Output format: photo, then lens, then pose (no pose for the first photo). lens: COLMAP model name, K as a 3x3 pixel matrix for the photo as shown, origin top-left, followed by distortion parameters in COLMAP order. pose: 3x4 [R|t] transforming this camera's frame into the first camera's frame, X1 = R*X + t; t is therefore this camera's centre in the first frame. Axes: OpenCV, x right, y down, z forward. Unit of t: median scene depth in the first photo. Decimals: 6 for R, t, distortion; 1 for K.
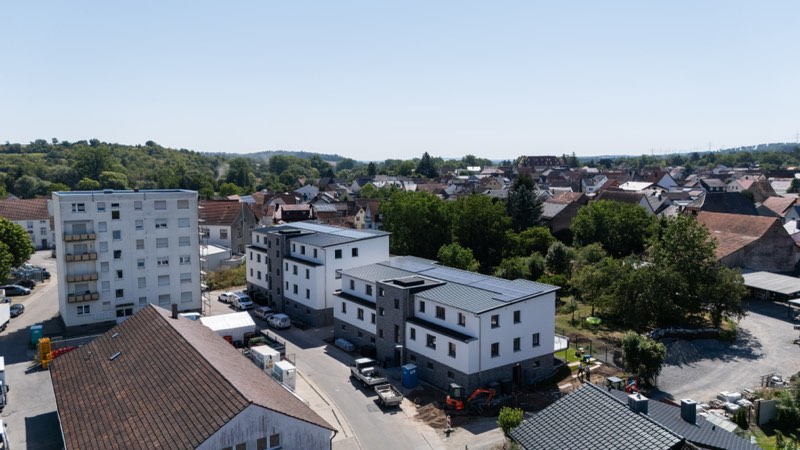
lens RADIAL K [[588.5, 0, 400.3], [0, 588.5, 225.7], [0, 0, 1]] dist [0.076193, -0.036455]
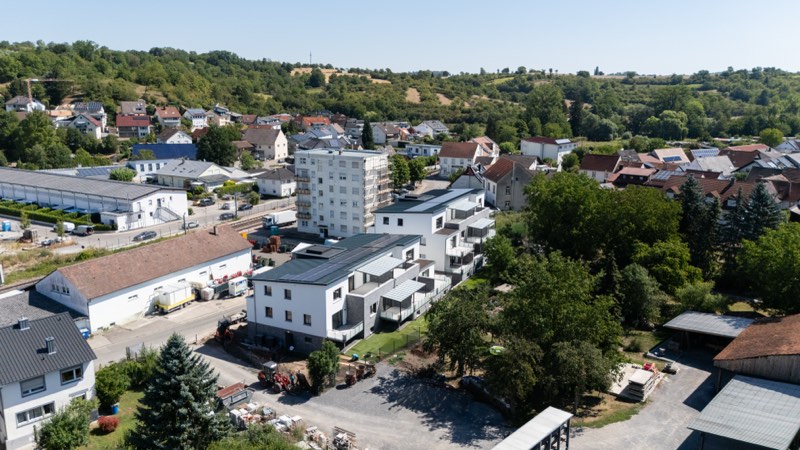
lens RADIAL K [[588.5, 0, 400.0], [0, 588.5, 227.4], [0, 0, 1]] dist [0.076193, -0.036455]
pose [[0.471013, 0.202759, -0.858508, 1.163795], [-0.092882, 0.979215, 0.180308, -0.195053], [0.877222, -0.005187, 0.480056, 0.545129]]
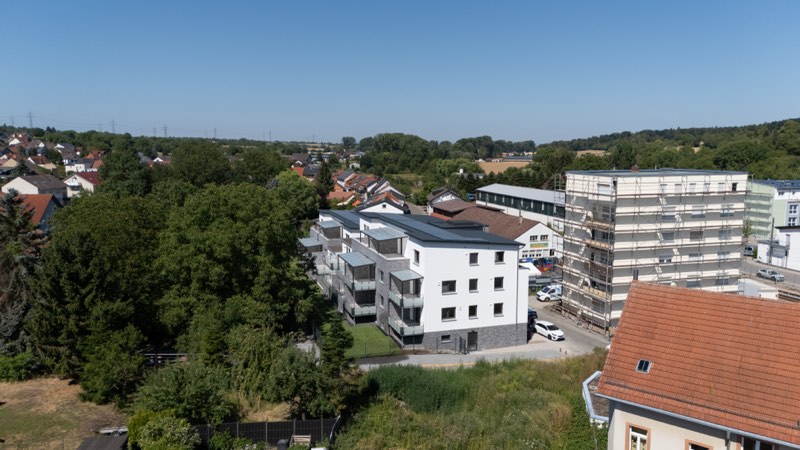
lens RADIAL K [[588.5, 0, 397.4], [0, 588.5, 226.3], [0, 0, 1]] dist [0.076193, -0.036455]
pose [[-0.951987, -0.040159, 0.303492, -0.484882], [0.030070, 0.974299, 0.223244, -0.229335], [-0.304657, 0.221652, -0.926312, 2.443805]]
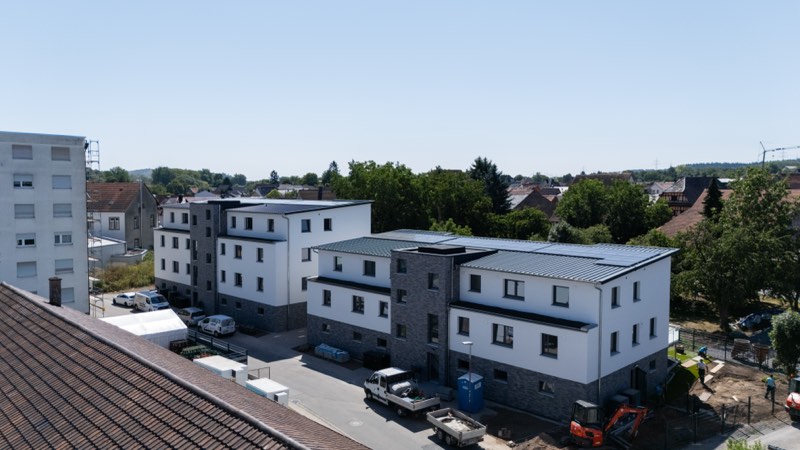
lens RADIAL K [[588.5, 0, 398.8], [0, 588.5, 229.3], [0, 0, 1]] dist [0.076193, -0.036455]
pose [[0.983554, -0.003956, 0.180569, -0.150689], [0.009766, 0.999462, -0.031296, 0.092040], [-0.180348, 0.032545, 0.983064, 0.360807]]
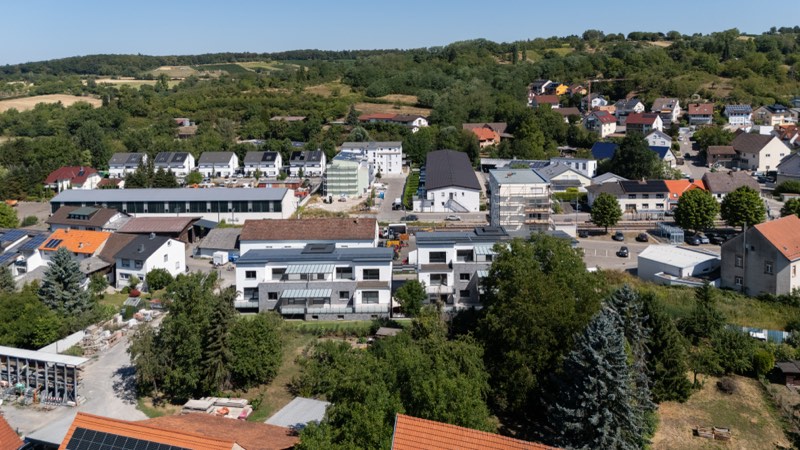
lens RADIAL K [[588.5, 0, 394.9], [0, 588.5, 217.7], [0, 0, 1]] dist [0.076193, -0.036455]
pose [[-0.598996, 0.200629, -0.775211, 1.132154], [-0.055241, 0.955444, 0.289958, -0.465577], [0.798844, 0.216507, -0.561224, 2.058378]]
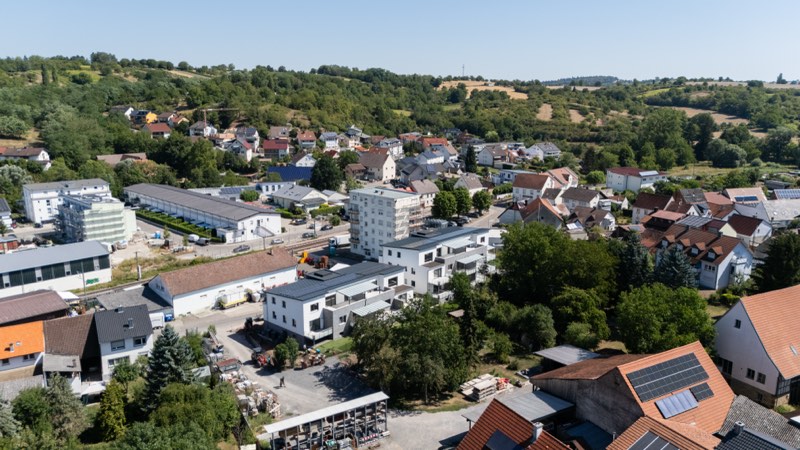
lens RADIAL K [[588.5, 0, 400.7], [0, 588.5, 226.2], [0, 0, 1]] dist [0.076193, -0.036455]
pose [[0.219253, 0.214459, -0.951807, 1.708341], [-0.099186, 0.975389, 0.196924, -0.412558], [0.970613, 0.051230, 0.235128, 0.799702]]
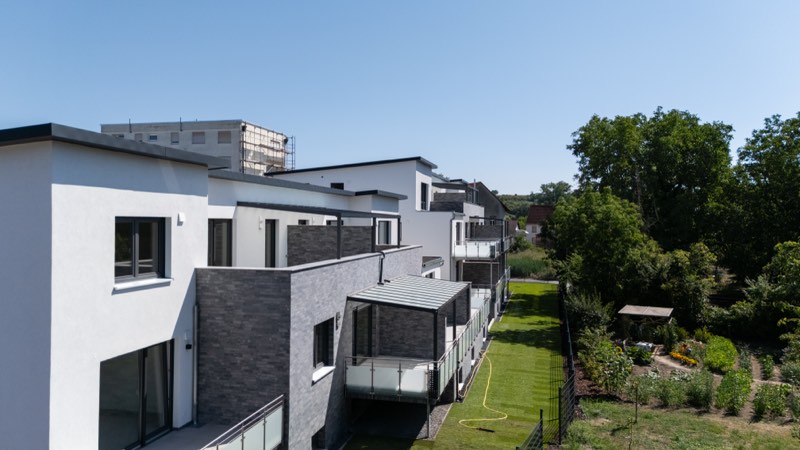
lens RADIAL K [[588.5, 0, 400.1], [0, 588.5, 228.3], [0, 0, 1]] dist [0.076193, -0.036455]
pose [[0.656821, 0.015409, -0.753889, 0.422752], [-0.083667, 0.995107, -0.052555, 0.122877], [0.749390, 0.097595, 0.654896, 0.891260]]
